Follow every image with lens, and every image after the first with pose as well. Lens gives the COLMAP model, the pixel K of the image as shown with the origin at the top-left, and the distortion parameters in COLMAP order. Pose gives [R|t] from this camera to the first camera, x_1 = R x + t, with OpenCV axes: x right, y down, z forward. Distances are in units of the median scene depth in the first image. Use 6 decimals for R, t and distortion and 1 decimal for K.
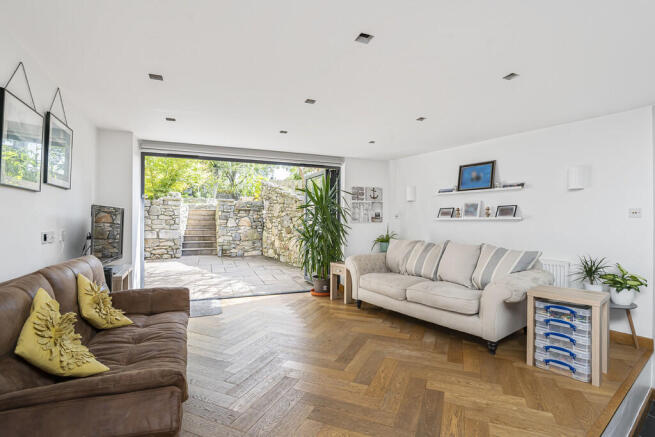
lens RADIAL K [[302.9, 0, 327.5], [0, 302.9, 218.5], [0, 0, 1]] dist [-0.001227, -0.000113]
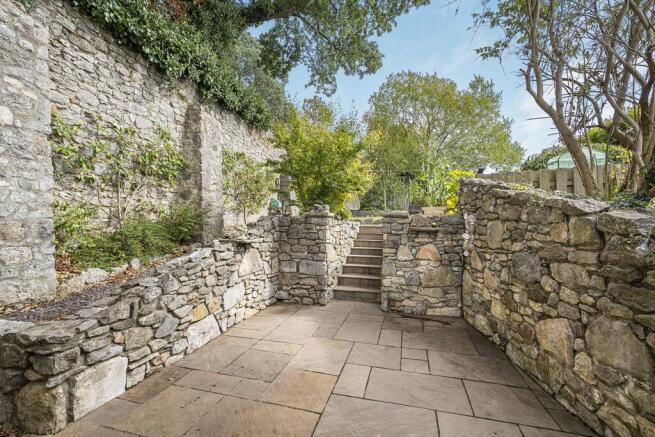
lens RADIAL K [[292.3, 0, 327.5], [0, 292.3, 218.5], [0, 0, 1]] dist [0.001570, 0.000231]
pose [[0.799727, -0.012677, -0.600230, -0.108461], [-0.007700, 0.999478, -0.031368, -0.036656], [0.600315, 0.029707, 0.799212, 0.509045]]
